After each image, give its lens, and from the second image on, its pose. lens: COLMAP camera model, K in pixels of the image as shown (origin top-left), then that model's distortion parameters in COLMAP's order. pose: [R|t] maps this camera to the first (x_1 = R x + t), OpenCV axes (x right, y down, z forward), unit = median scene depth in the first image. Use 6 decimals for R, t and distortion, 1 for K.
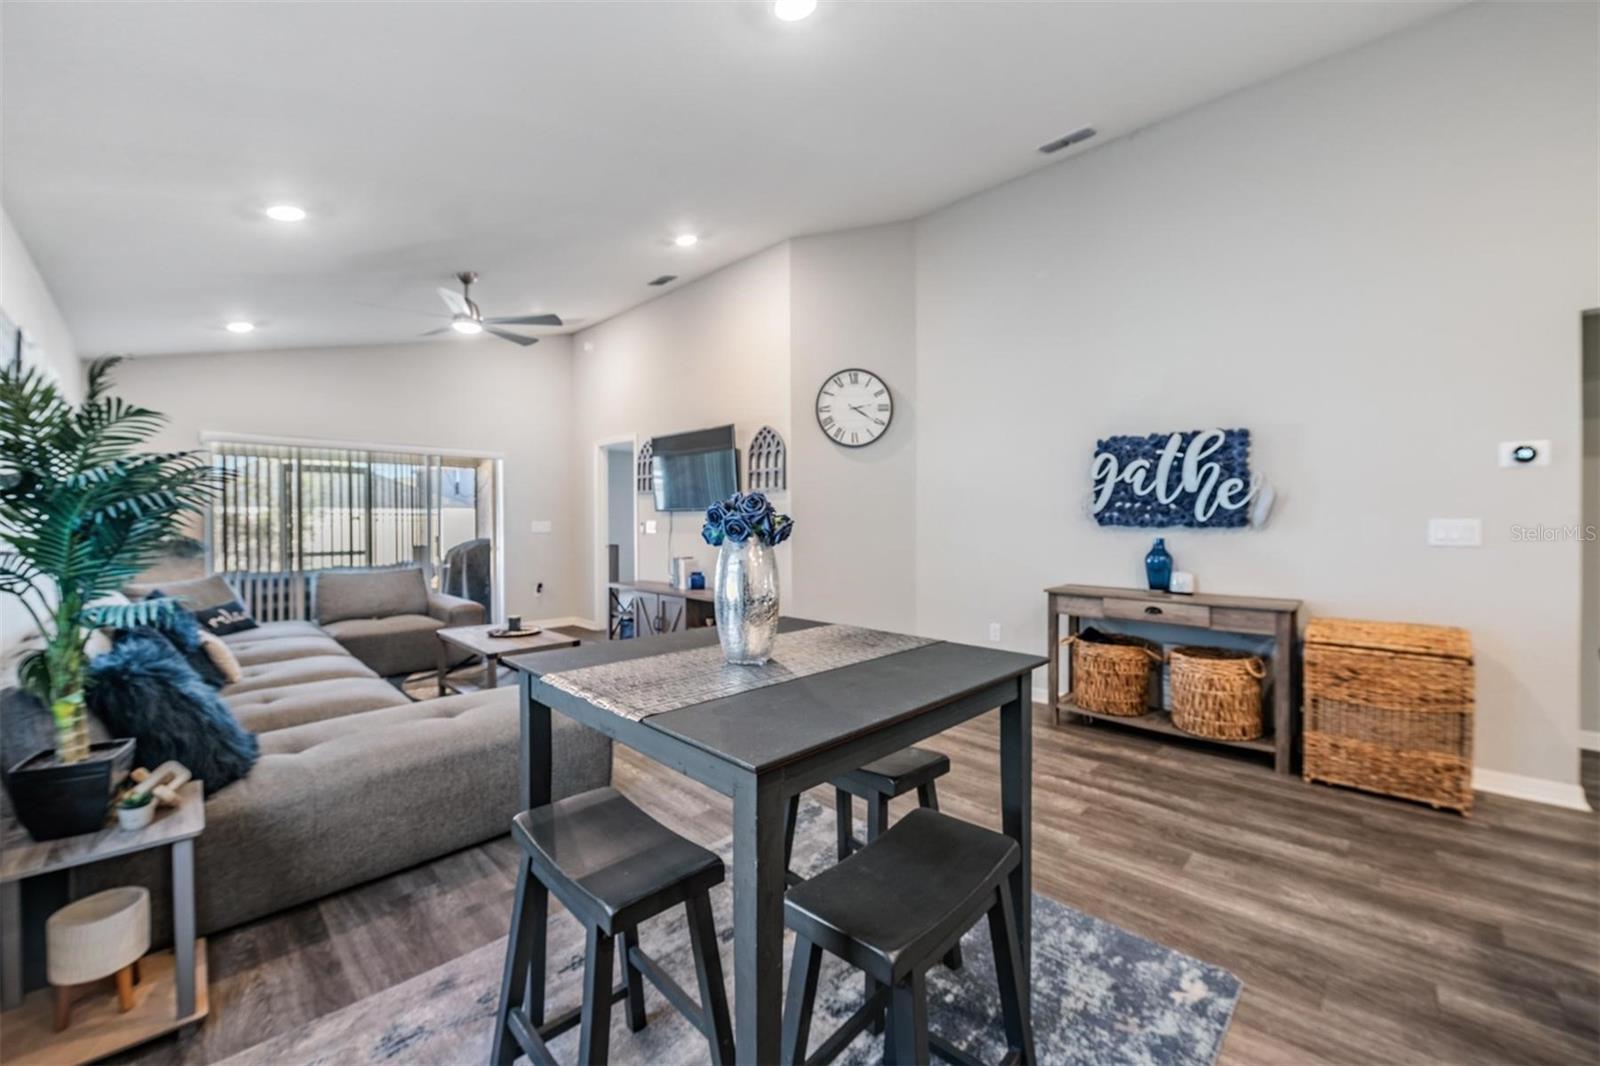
lens RADIAL K [[635.5, 0, 797.7], [0, 635.5, 518.9], [0, 0, 1]] dist [-0.016117, -0.001140]
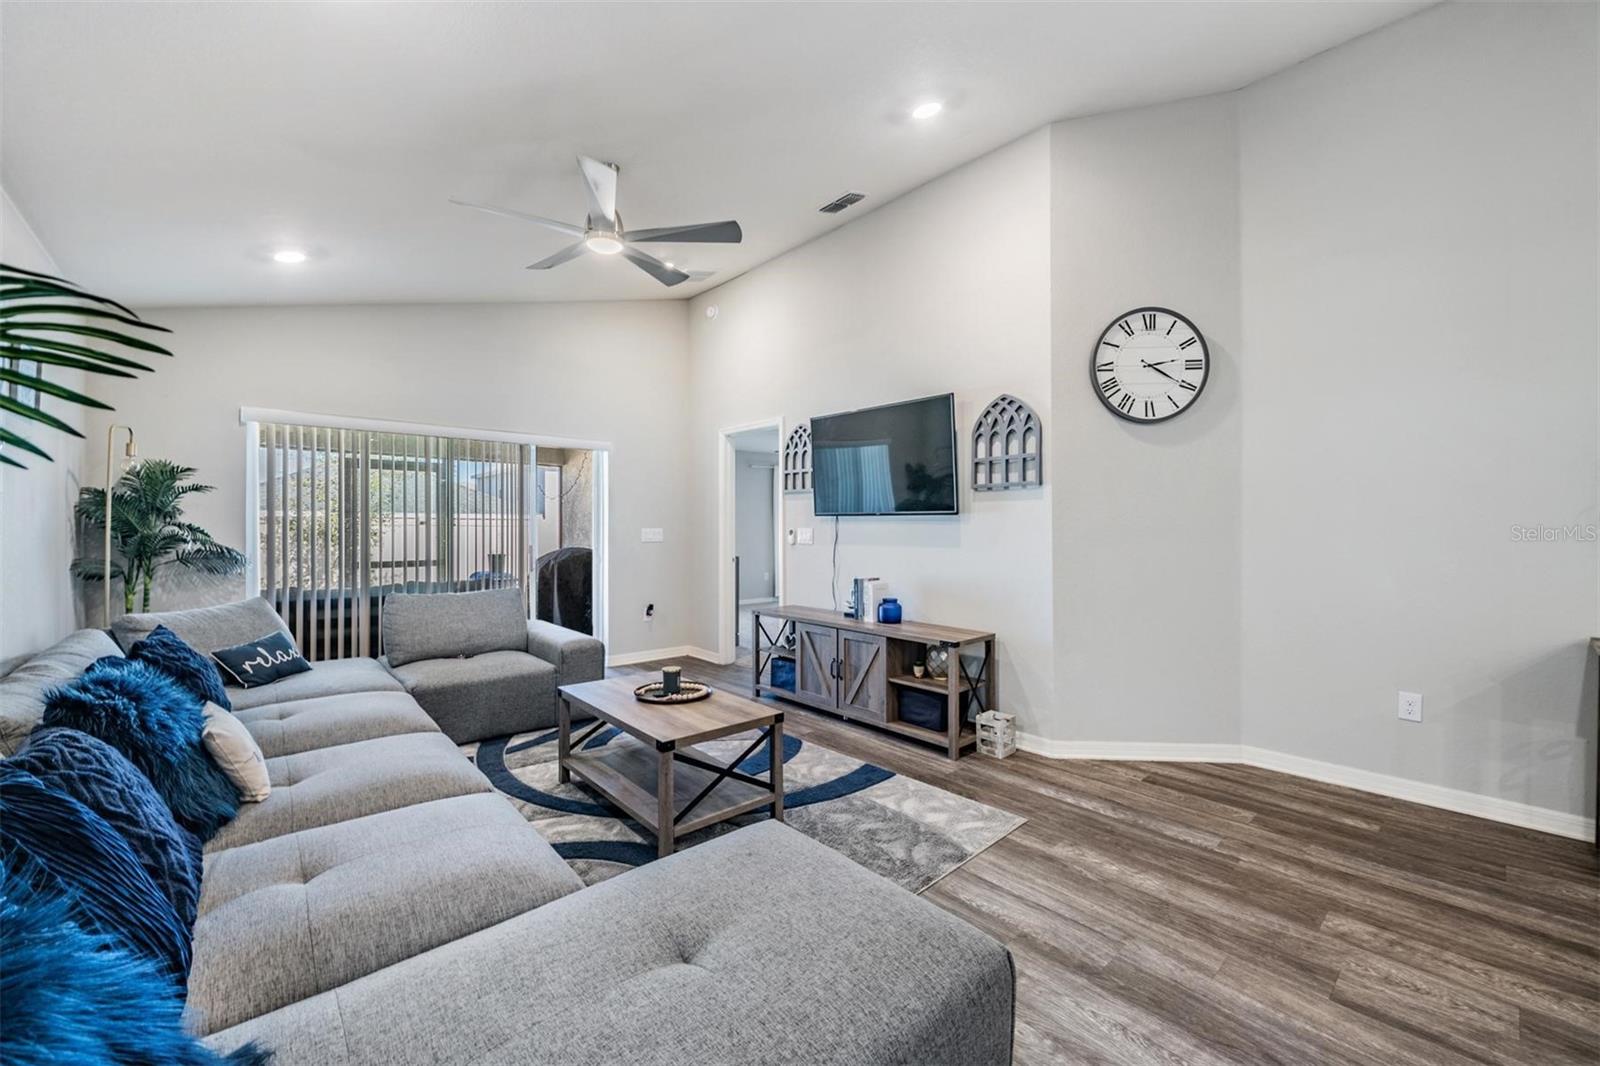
lens RADIAL K [[635.5, 0, 806.1], [0, 635.5, 522.9], [0, 0, 1]] dist [-0.016117, -0.001140]
pose [[0.998236, 0.005878, -0.059076, -0.264416], [-0.006245, 0.999962, -0.006029, 0.001812], [0.059038, 0.006387, 0.998235, 0.332303]]
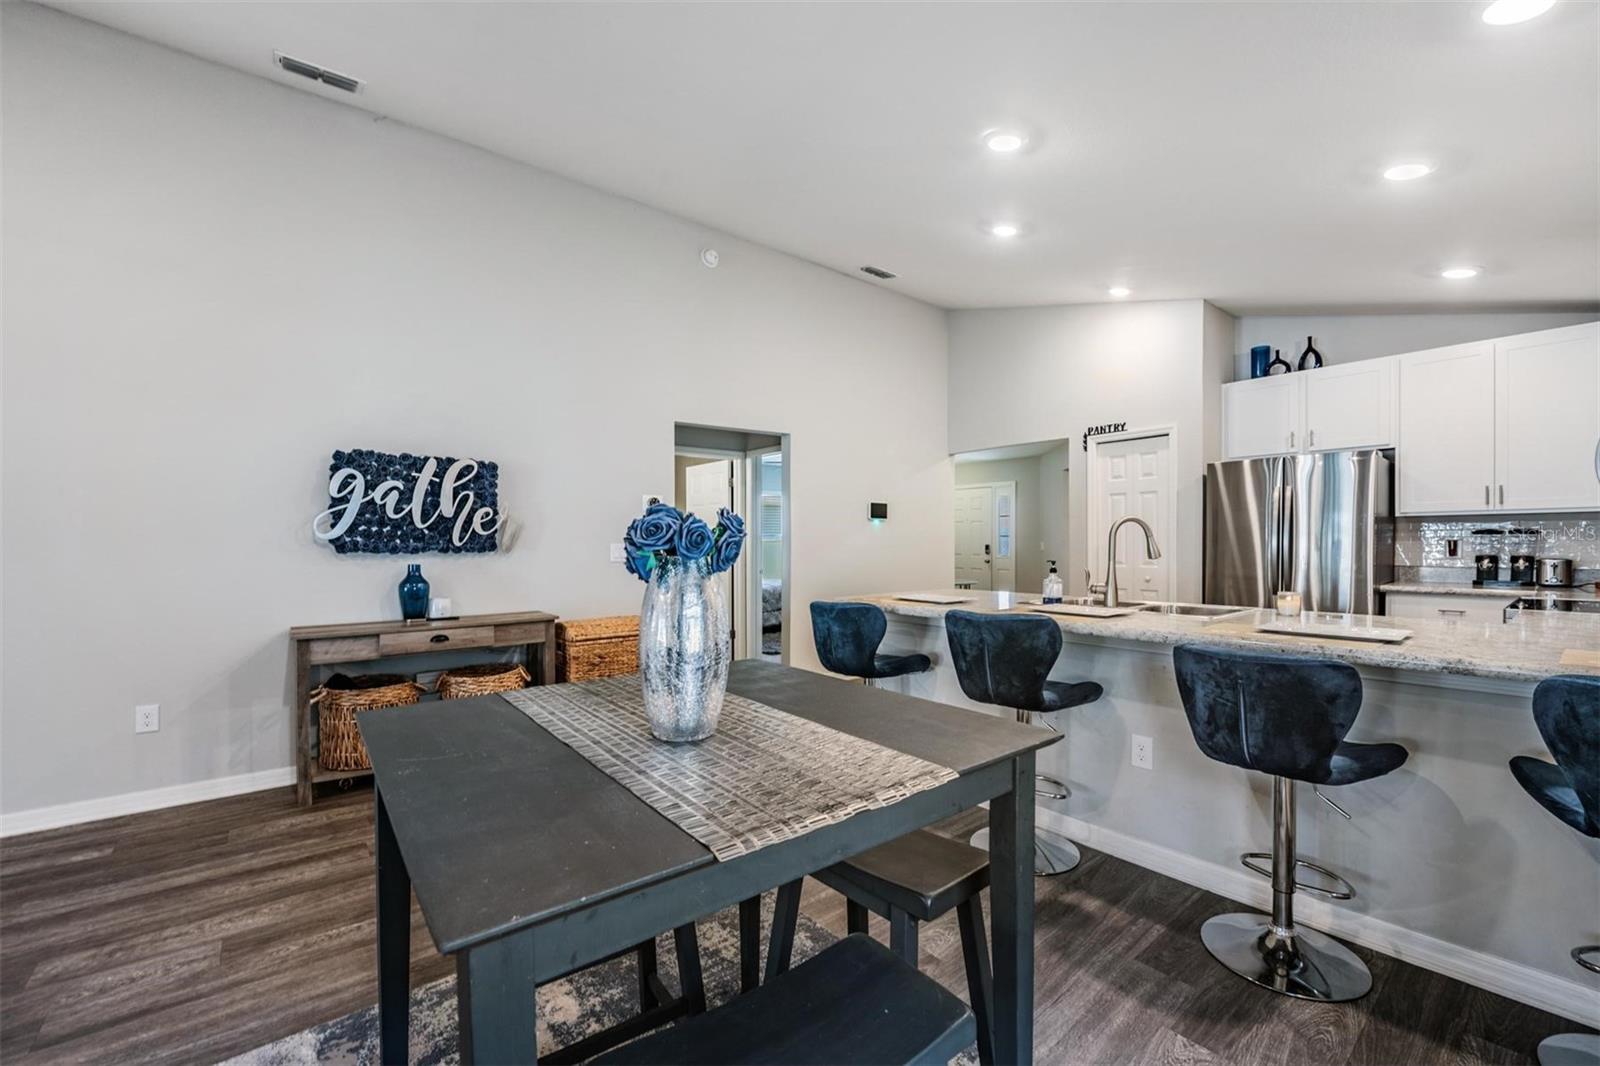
lens RADIAL K [[635.5, 0, 807.0], [0, 635.5, 546.9], [0, 0, 1]] dist [-0.016117, -0.001140]
pose [[0.099806, -0.004928, 0.994995, -0.263711], [0.006201, 0.999971, 0.004331, 0.002714], [-0.994988, 0.005737, 0.099834, 0.264866]]
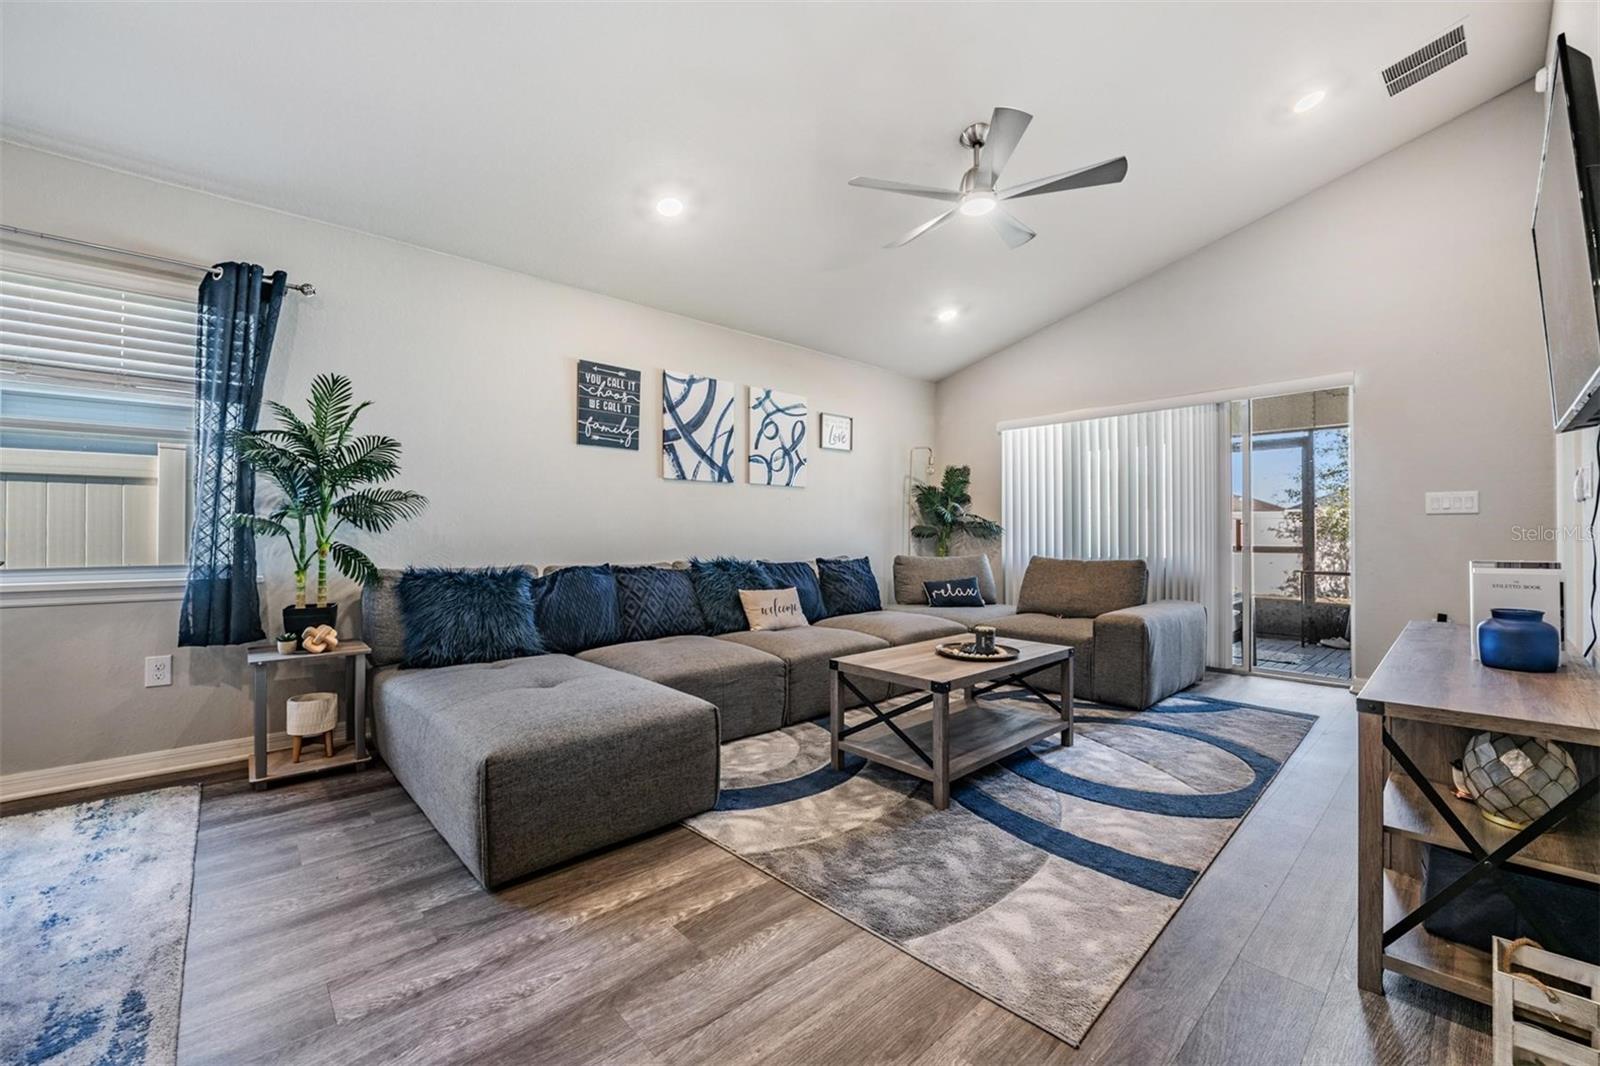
lens RADIAL K [[635.5, 0, 793.4], [0, 635.5, 538.2], [0, 0, 1]] dist [-0.016117, -0.001140]
pose [[-0.061473, 0.008766, -0.998070, 0.186584], [0.002717, 0.999959, 0.008615, 0.058241], [0.998105, -0.002183, -0.061494, 0.843104]]
